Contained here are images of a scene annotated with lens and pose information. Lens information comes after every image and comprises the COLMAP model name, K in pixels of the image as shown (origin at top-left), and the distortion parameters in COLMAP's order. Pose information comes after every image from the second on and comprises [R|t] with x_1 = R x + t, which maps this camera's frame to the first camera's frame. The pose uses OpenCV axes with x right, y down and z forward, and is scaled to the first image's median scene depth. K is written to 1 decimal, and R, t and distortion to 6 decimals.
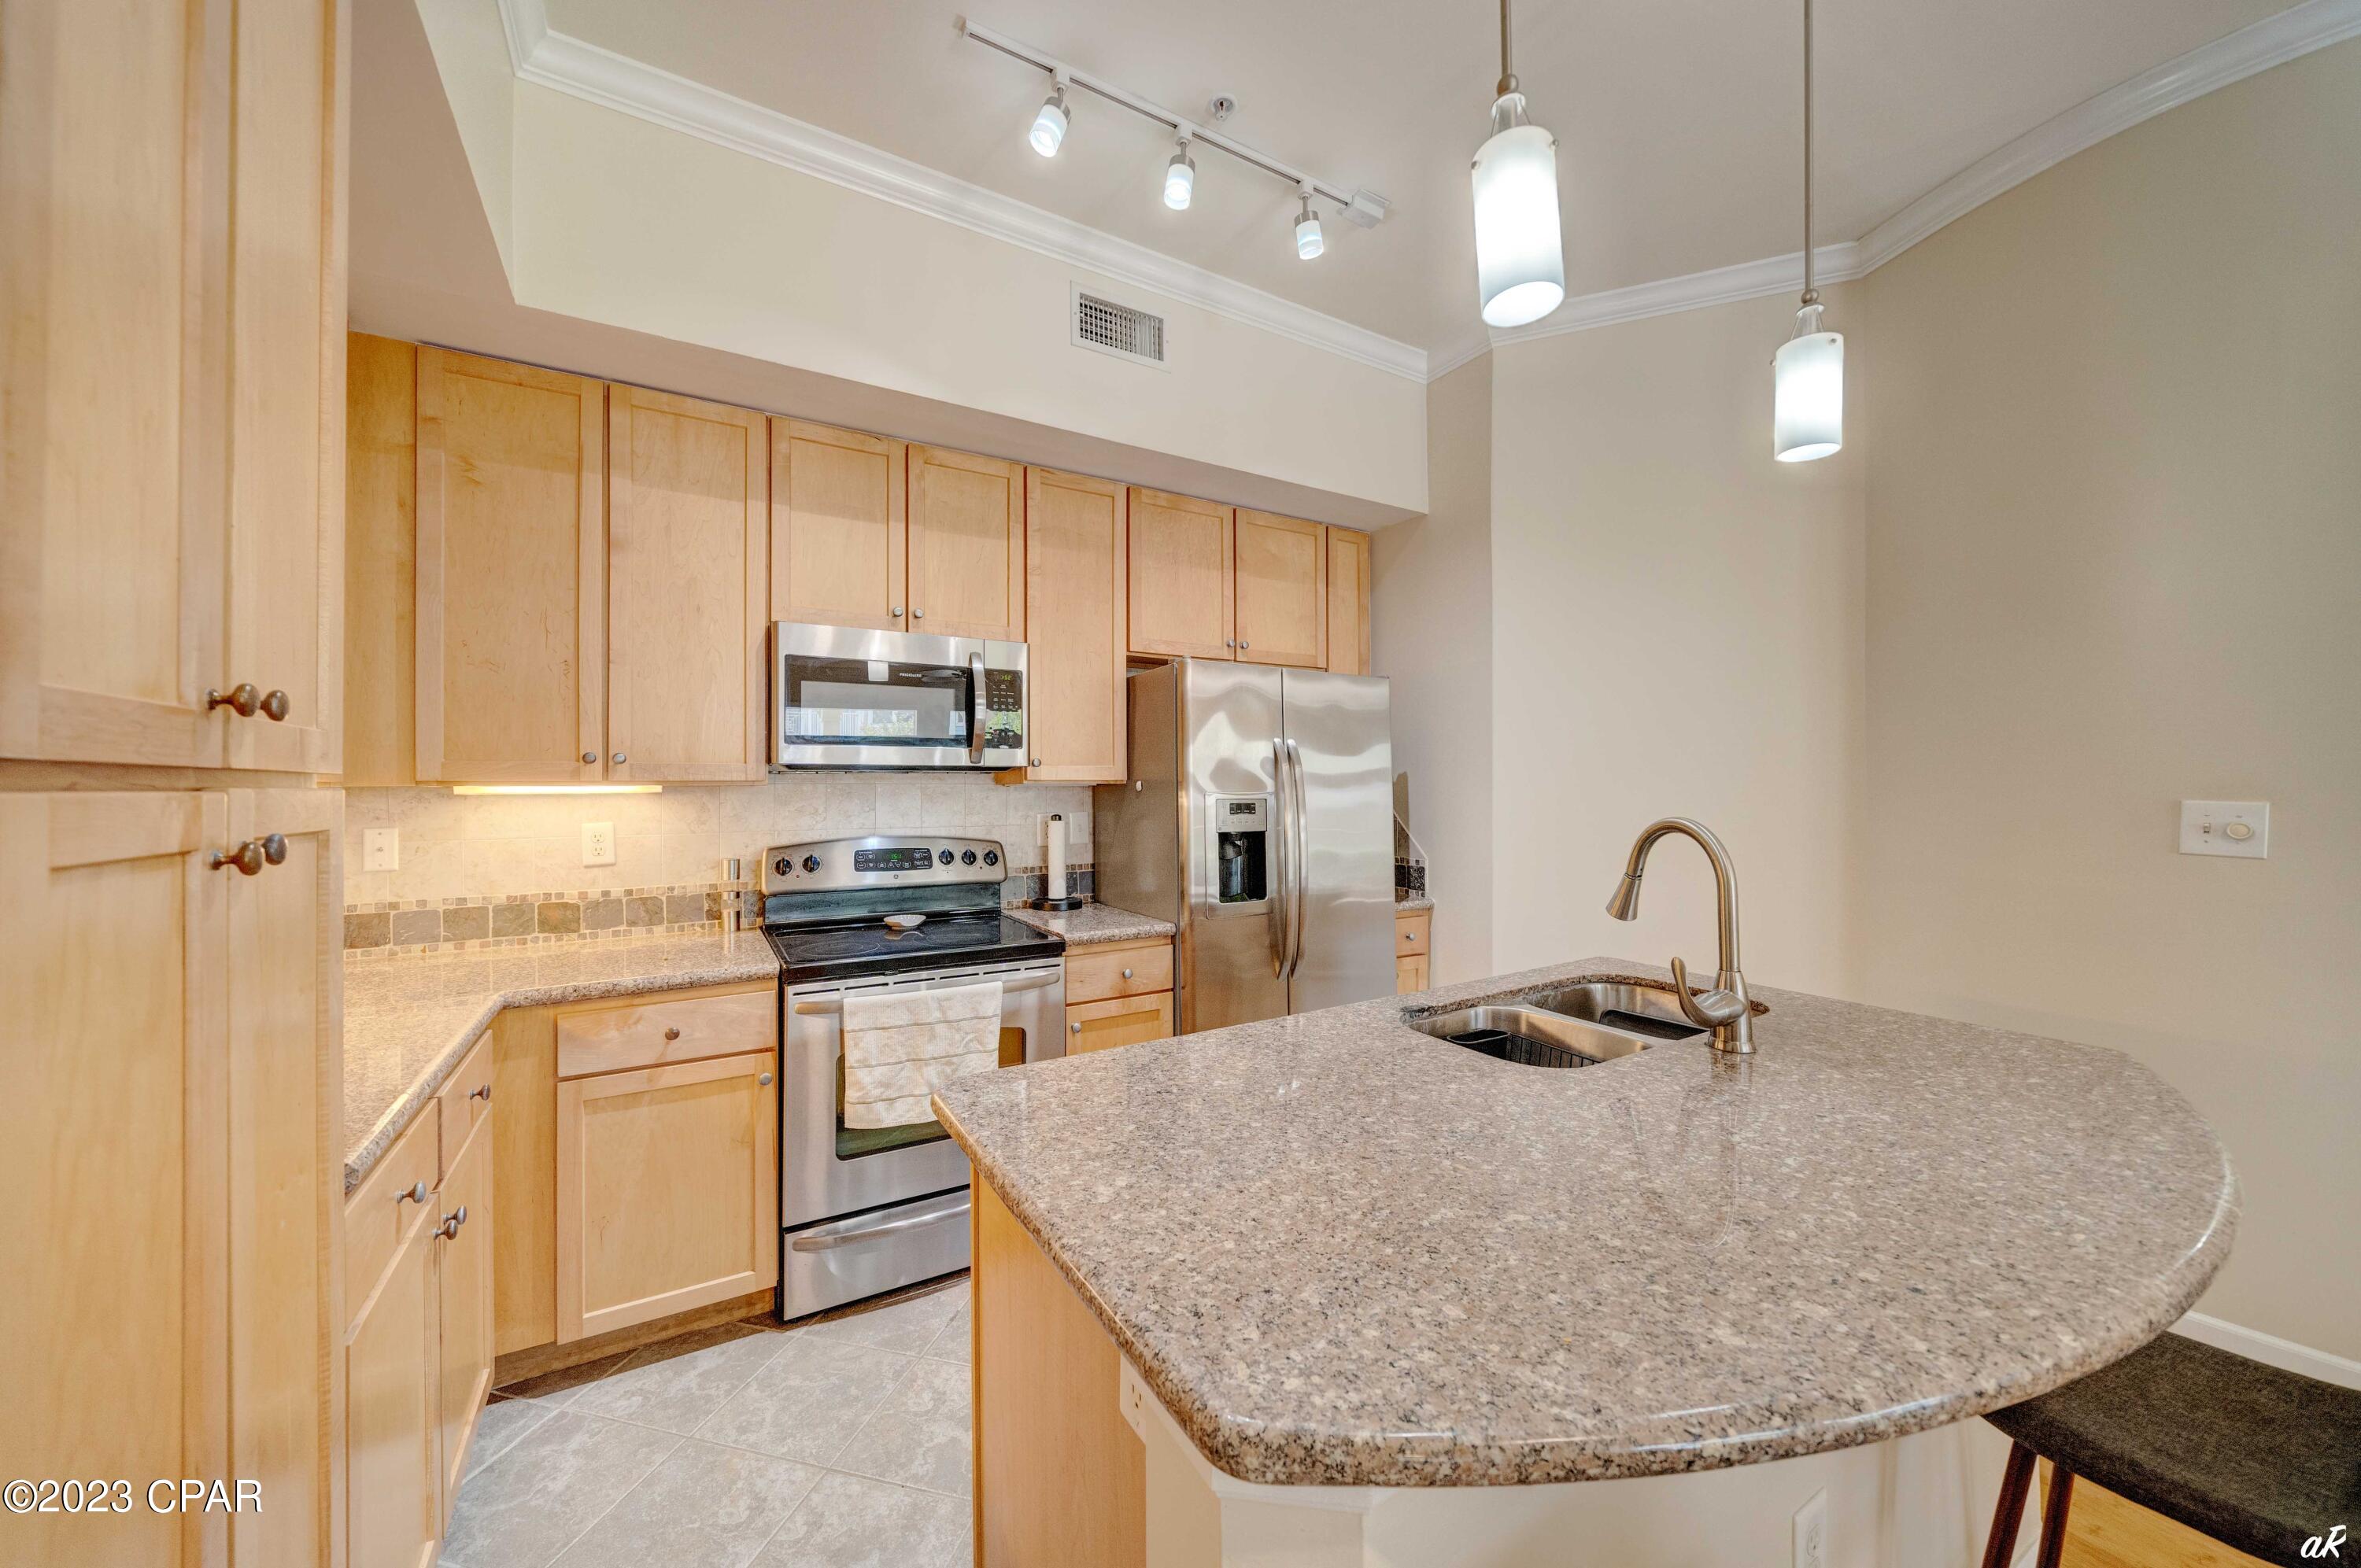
lens RADIAL K [[836.9, 0, 1180.5], [0, 836.9, 784.0], [0, 0, 1]] dist [0.000495, -0.000024]
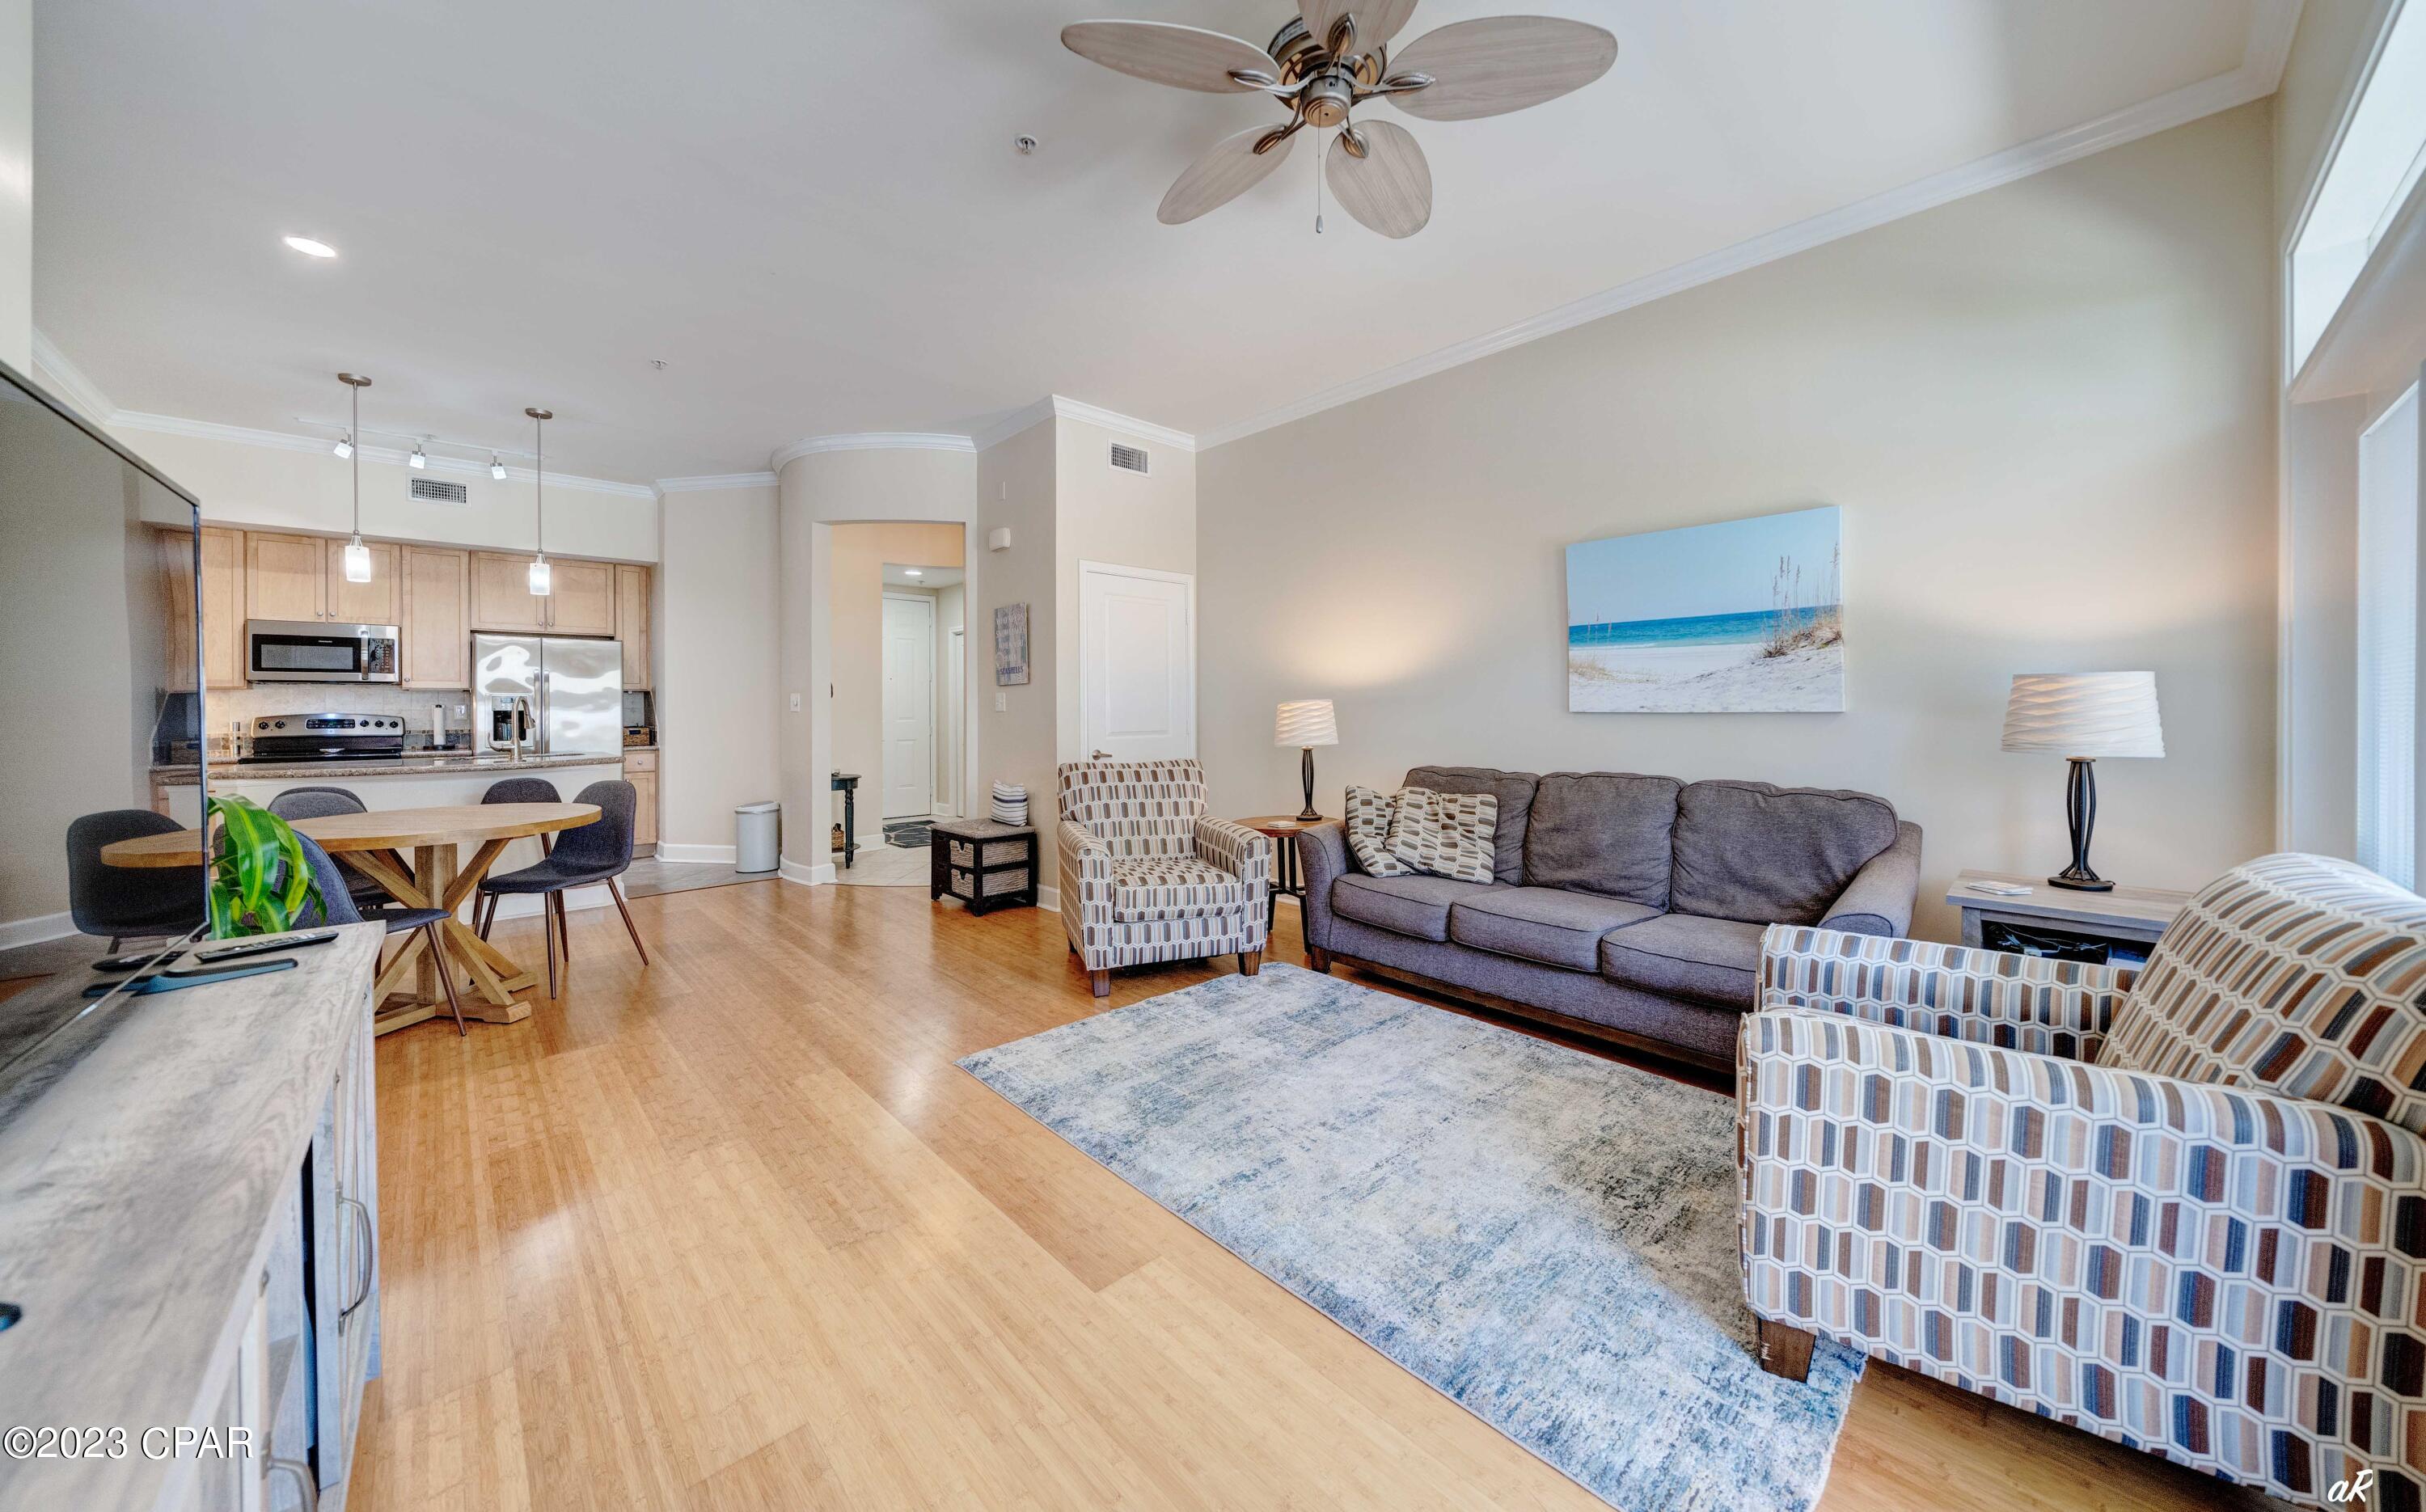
lens RADIAL K [[827.7, 0, 1178.0], [0, 827.7, 709.0], [0, 0, 1]] dist [-0.002237, -0.000152]
pose [[0.979960, -0.004617, 0.199143, 1.489677], [0.003017, 0.999961, 0.008337, 0.042570], [-0.199174, -0.007570, 0.979935, -1.658908]]
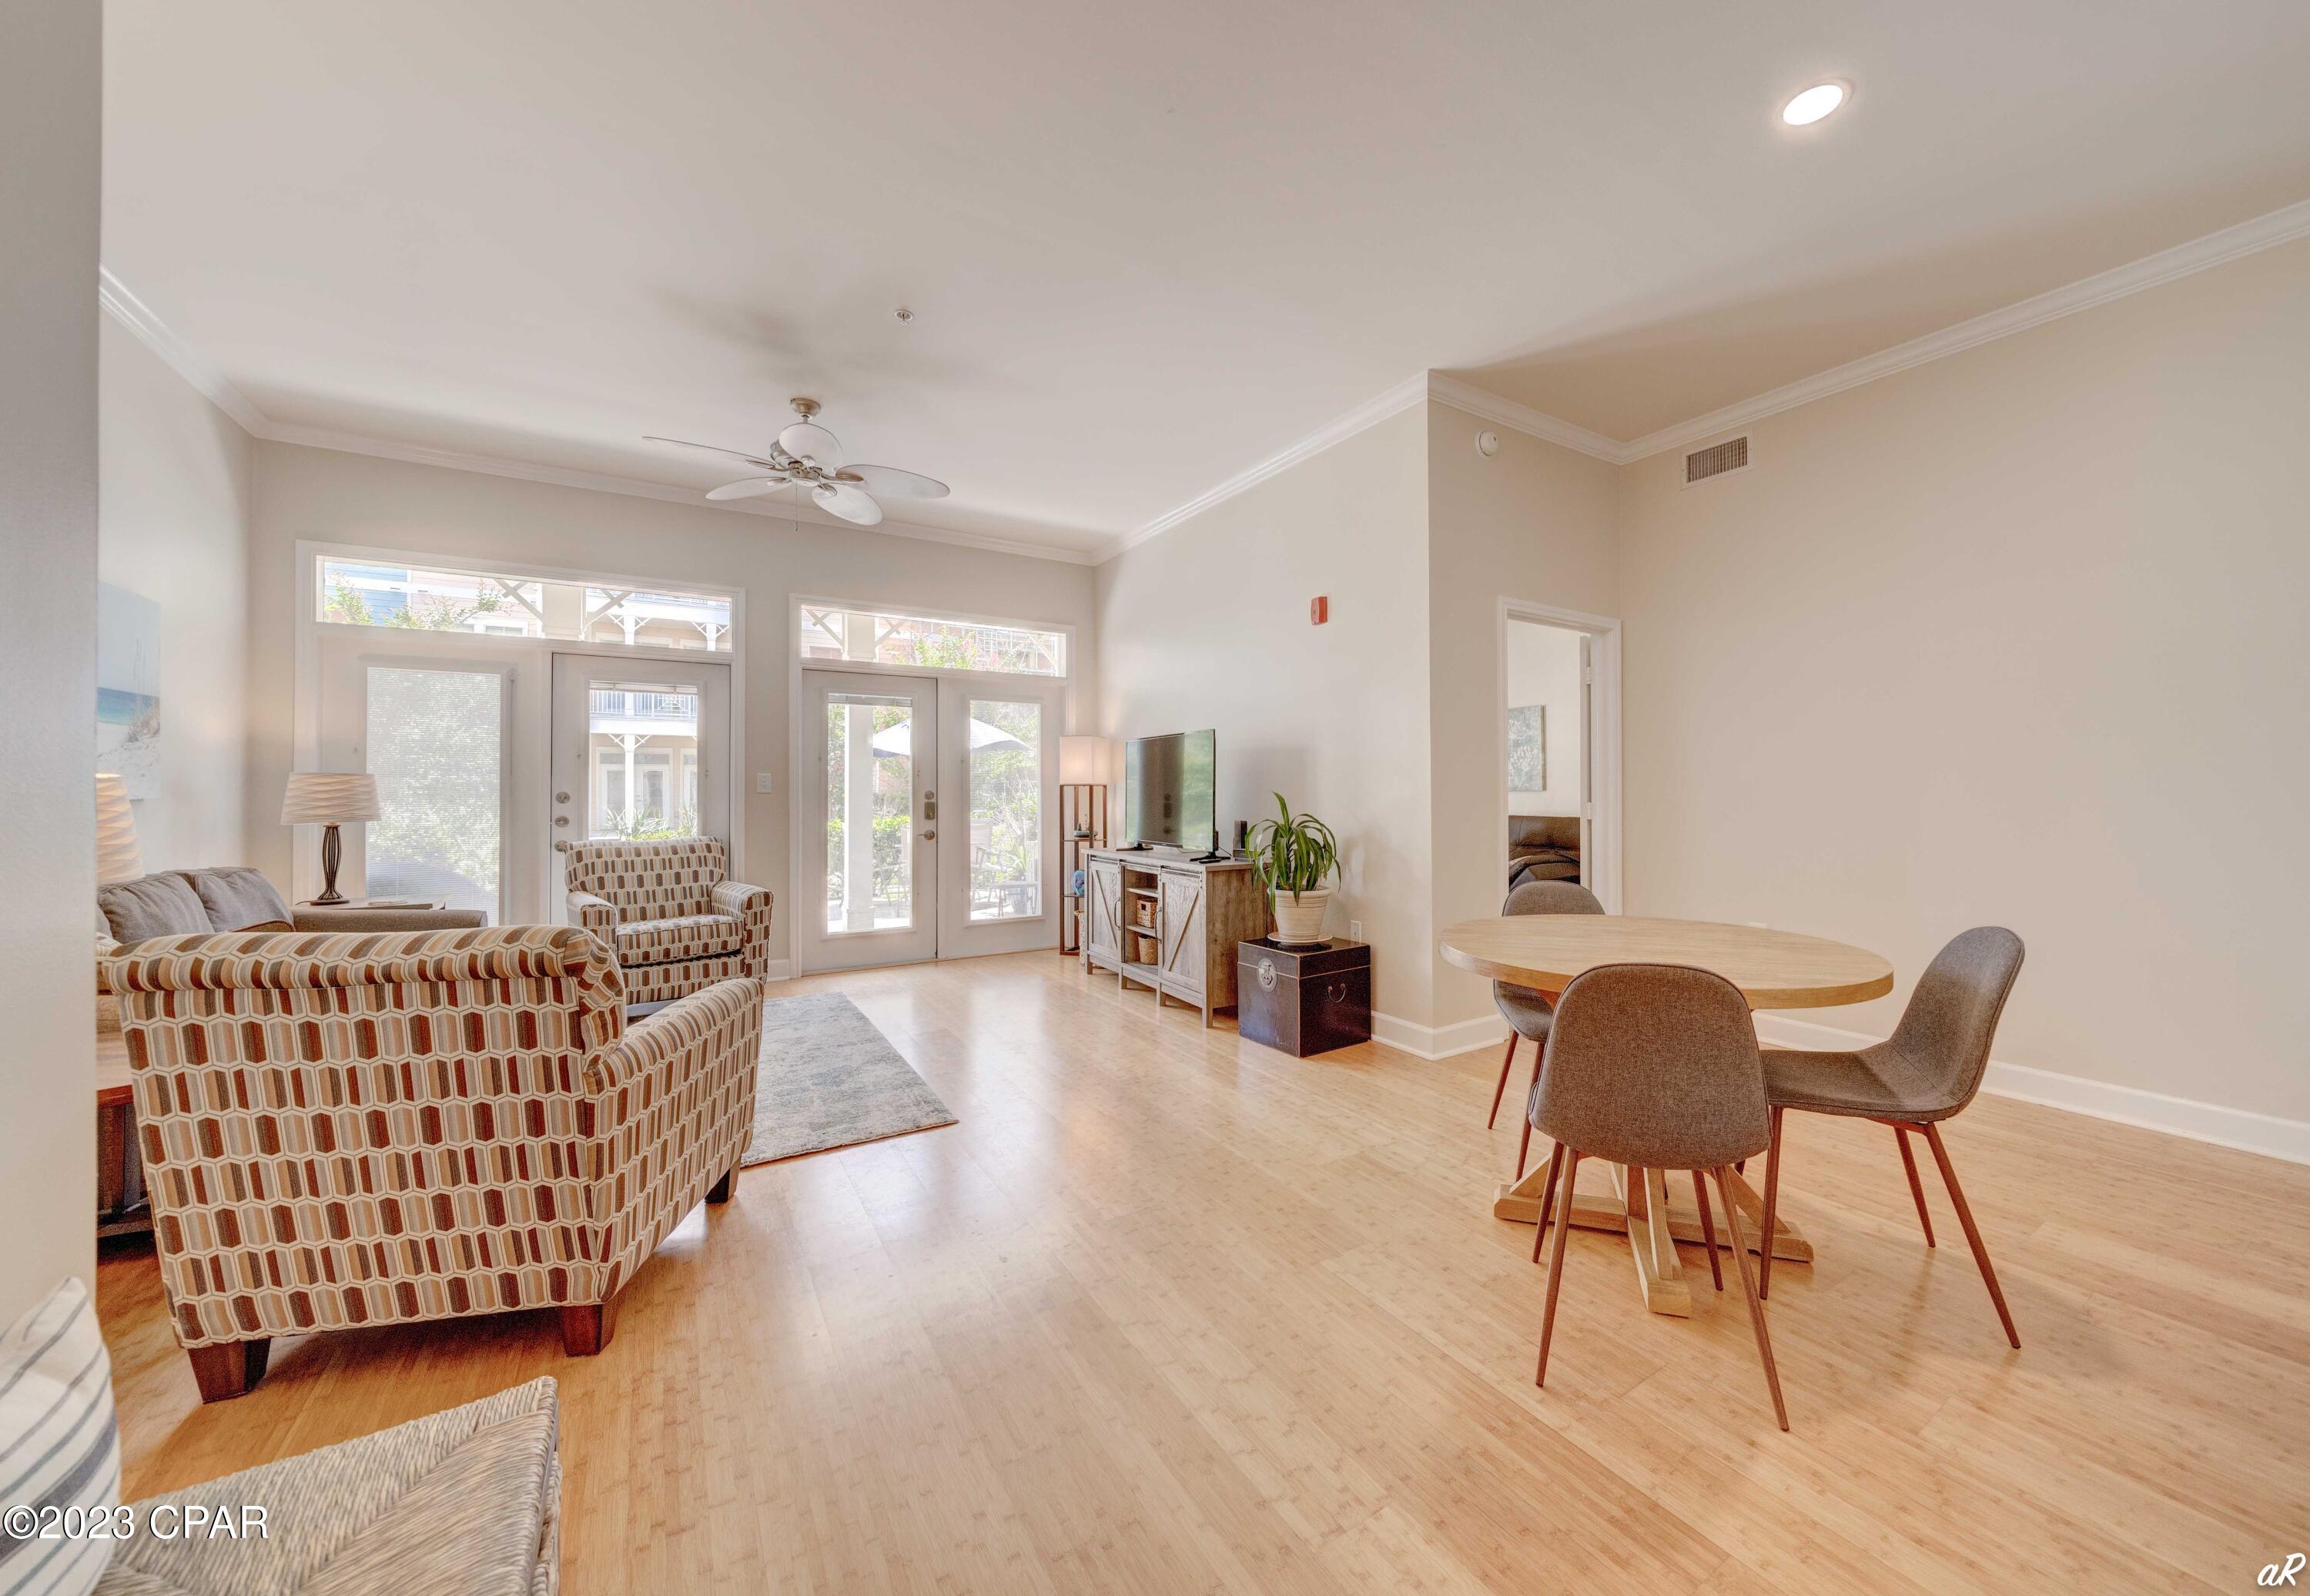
lens RADIAL K [[856.1, 0, 1210.8], [0, 856.1, 788.2], [0, 0, 1]] dist [-0.001653, -0.000157]
pose [[-0.998846, 0.003950, -0.047865, 1.120590], [0.004492, 0.999927, -0.011215, 0.064315], [0.047817, -0.011417, -0.998791, 0.668384]]
